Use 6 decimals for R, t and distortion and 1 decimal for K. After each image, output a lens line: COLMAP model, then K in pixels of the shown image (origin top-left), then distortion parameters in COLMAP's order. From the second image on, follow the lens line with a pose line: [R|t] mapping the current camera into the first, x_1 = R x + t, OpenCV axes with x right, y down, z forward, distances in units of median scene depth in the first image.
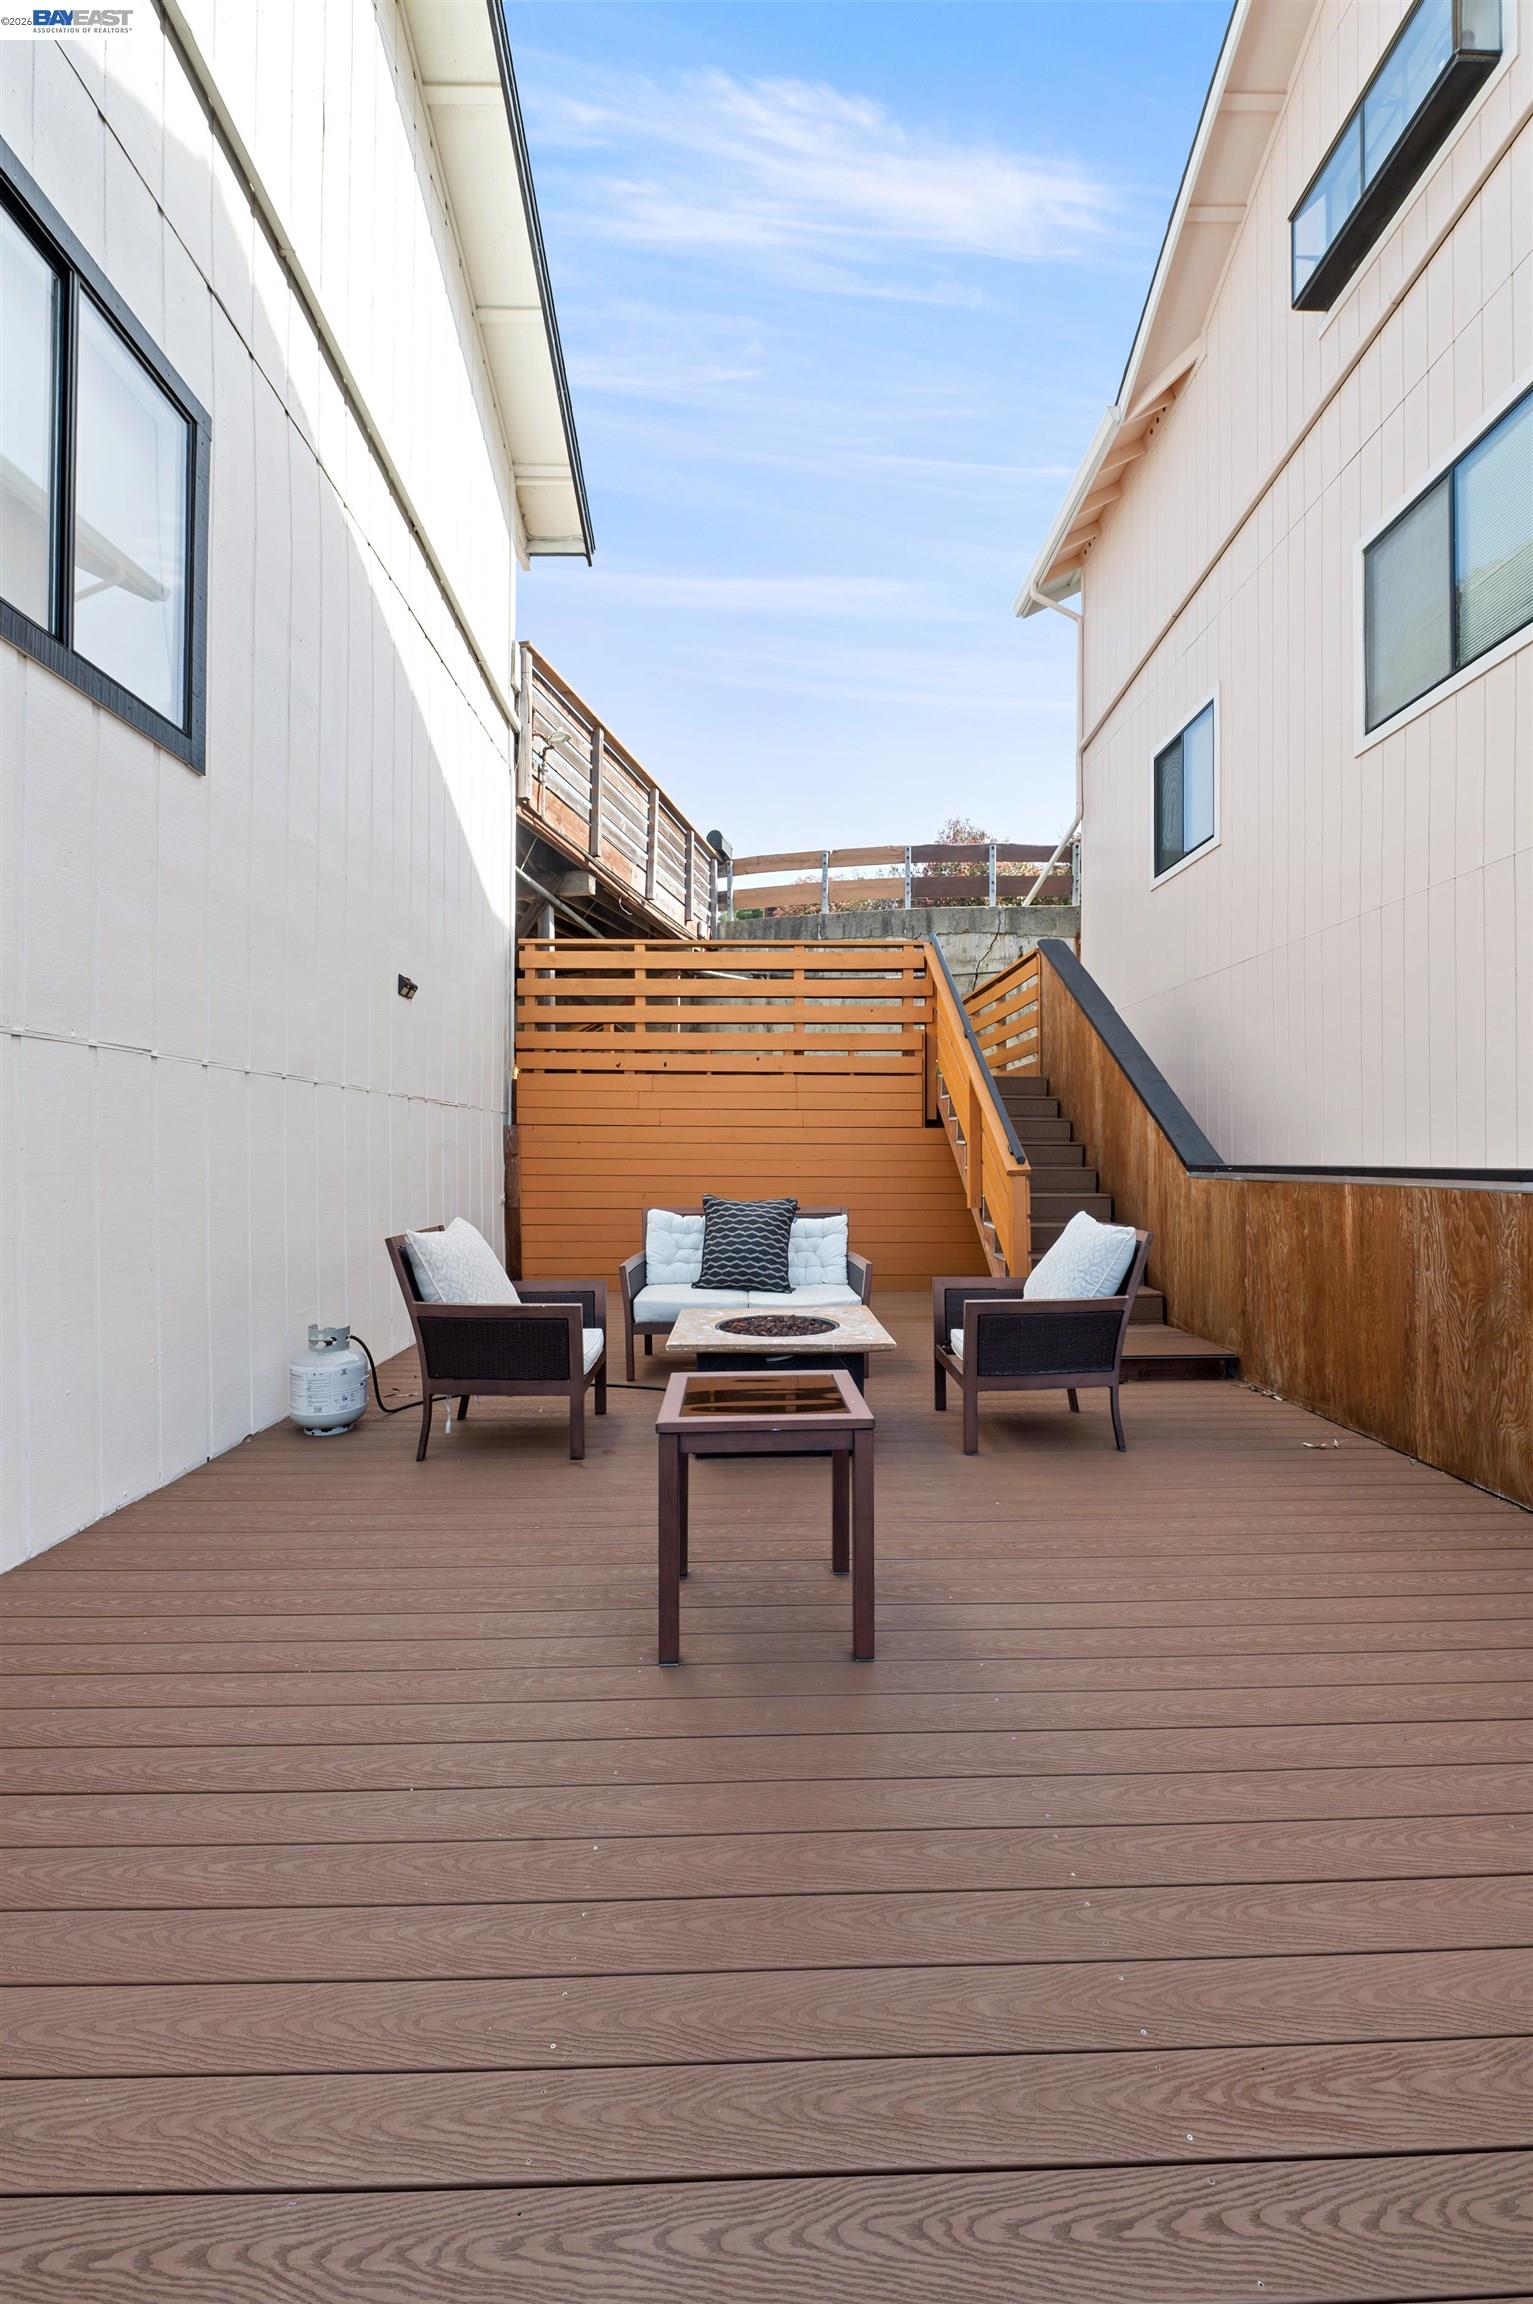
lens RADIAL K [[924.2, 0, 774.5], [0, 924.2, 1149.1], [0, 0, 1]] dist [-0.000878, -0.000156]
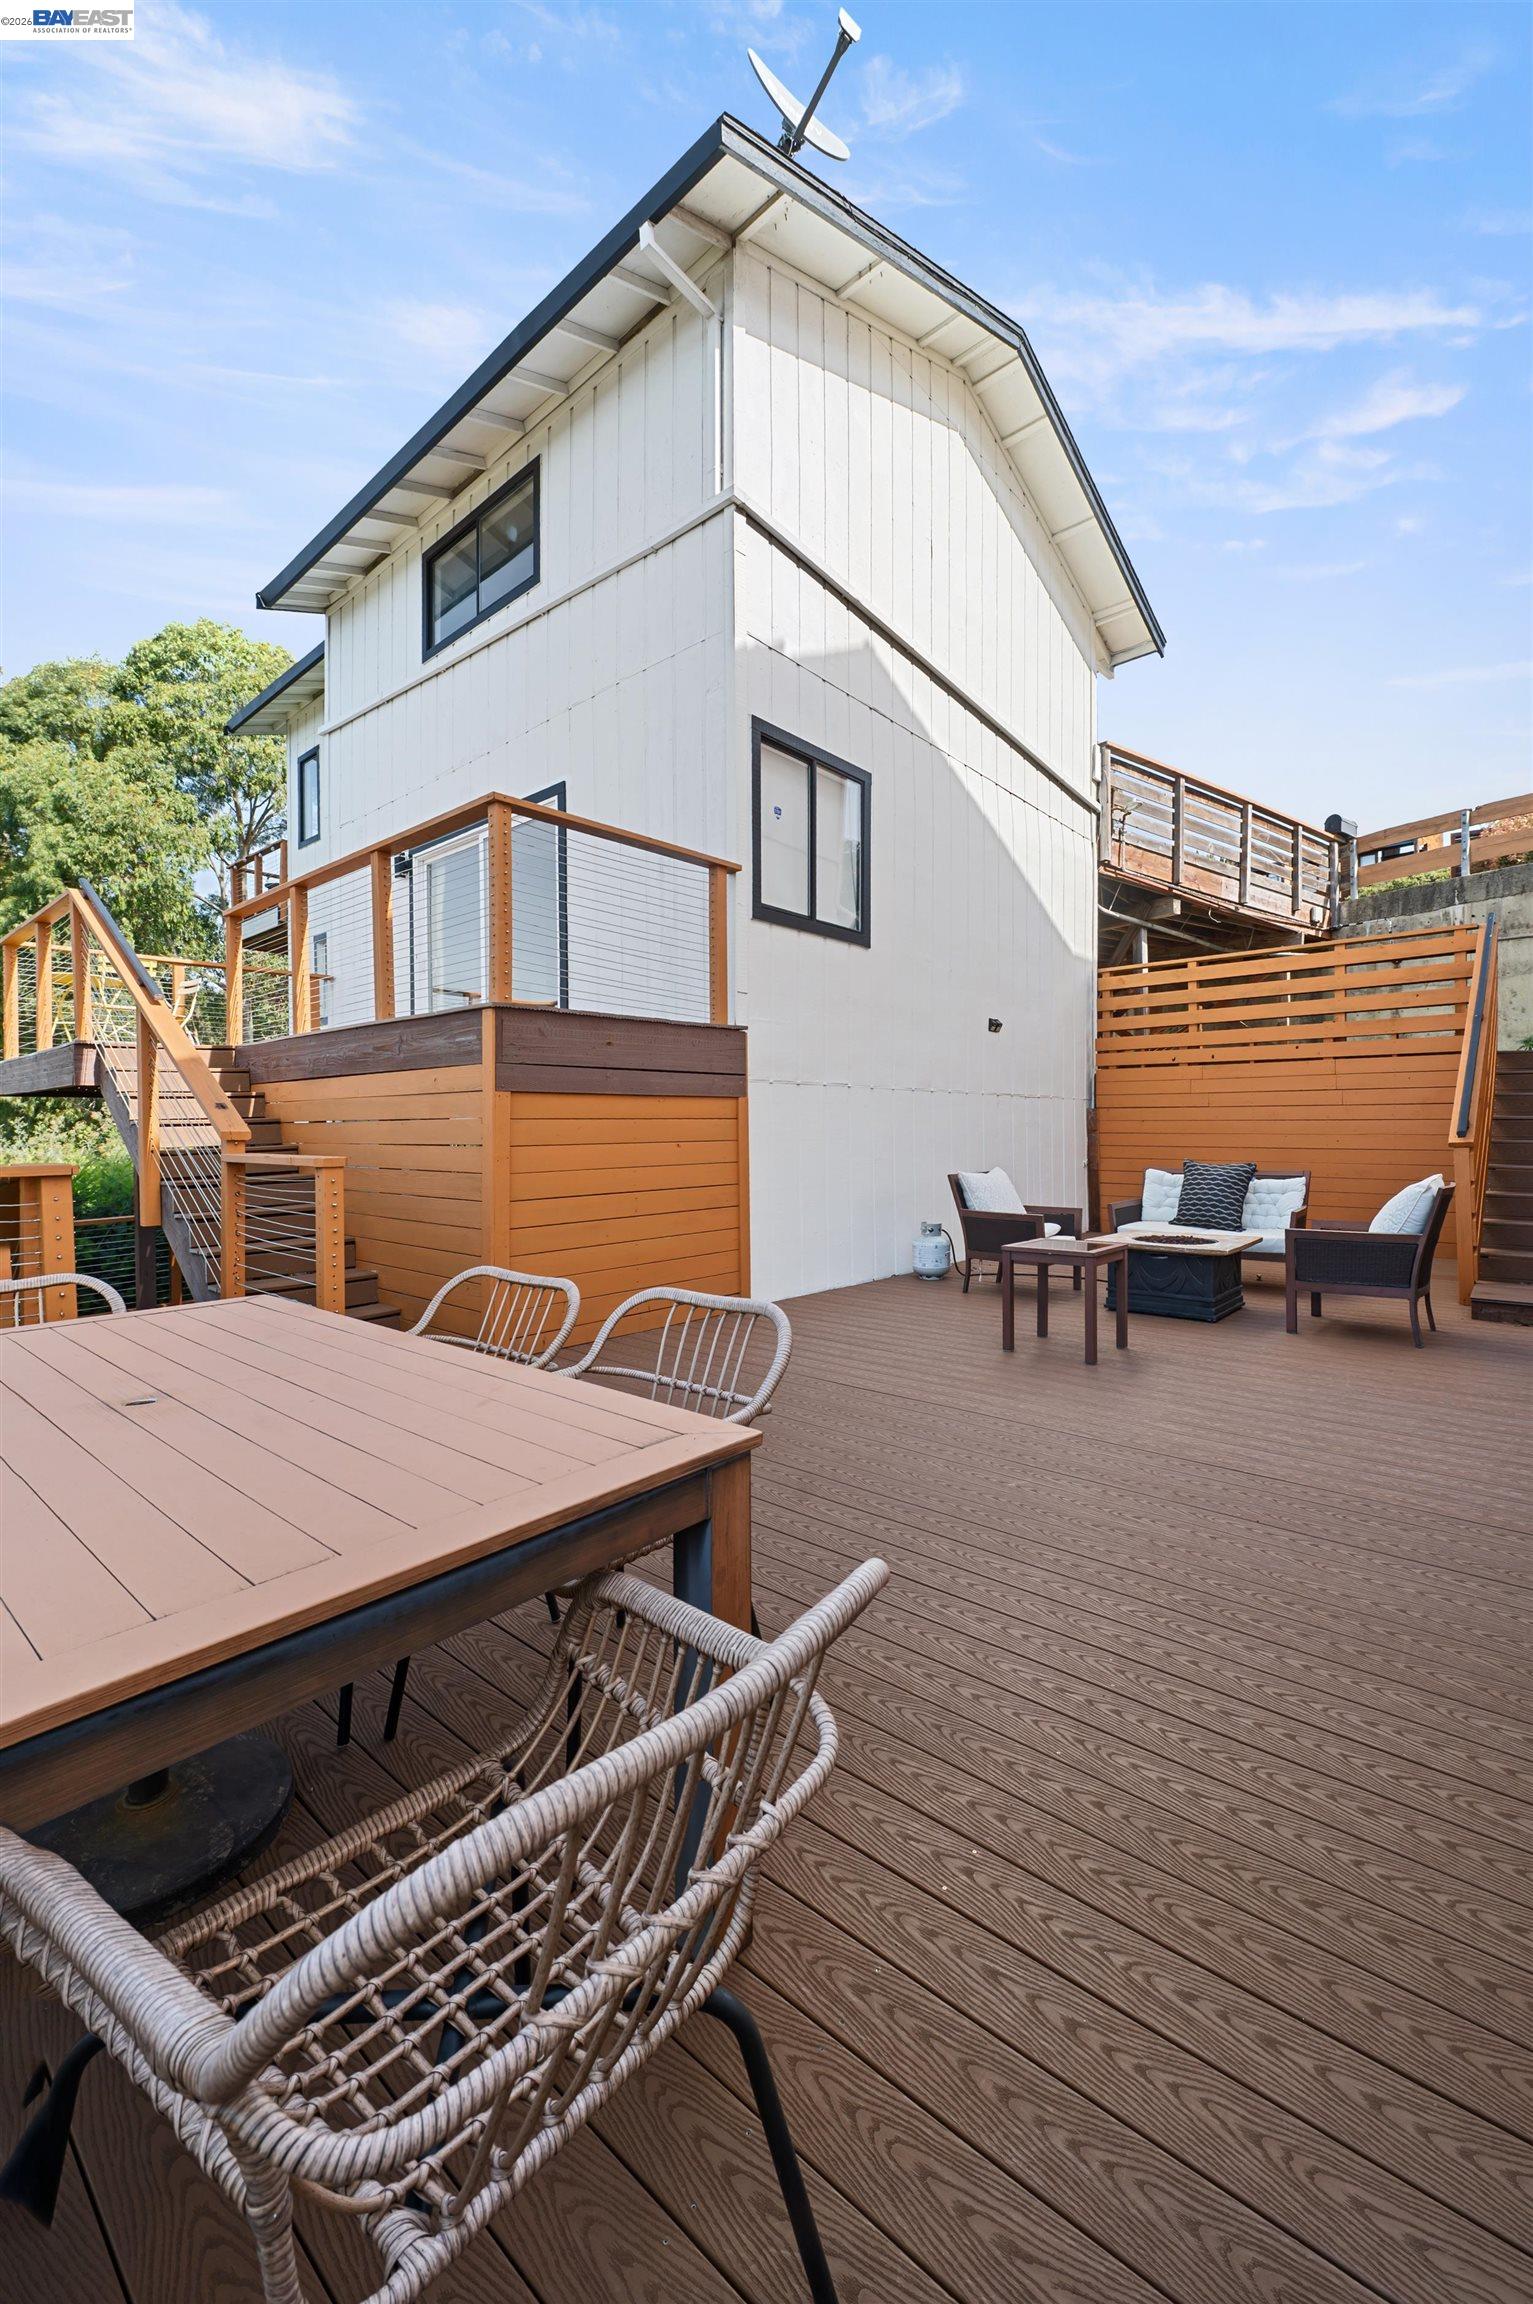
lens RADIAL K [[924.2, 0, 774.5], [0, 924.2, 1149.1], [0, 0, 1]] dist [-0.000878, -0.000156]
pose [[0.736813, 0.010014, -0.676023, 0.282375], [0.008715, 0.999667, 0.024307, -0.003430], [0.676041, -0.023801, 0.736480, -0.304776]]
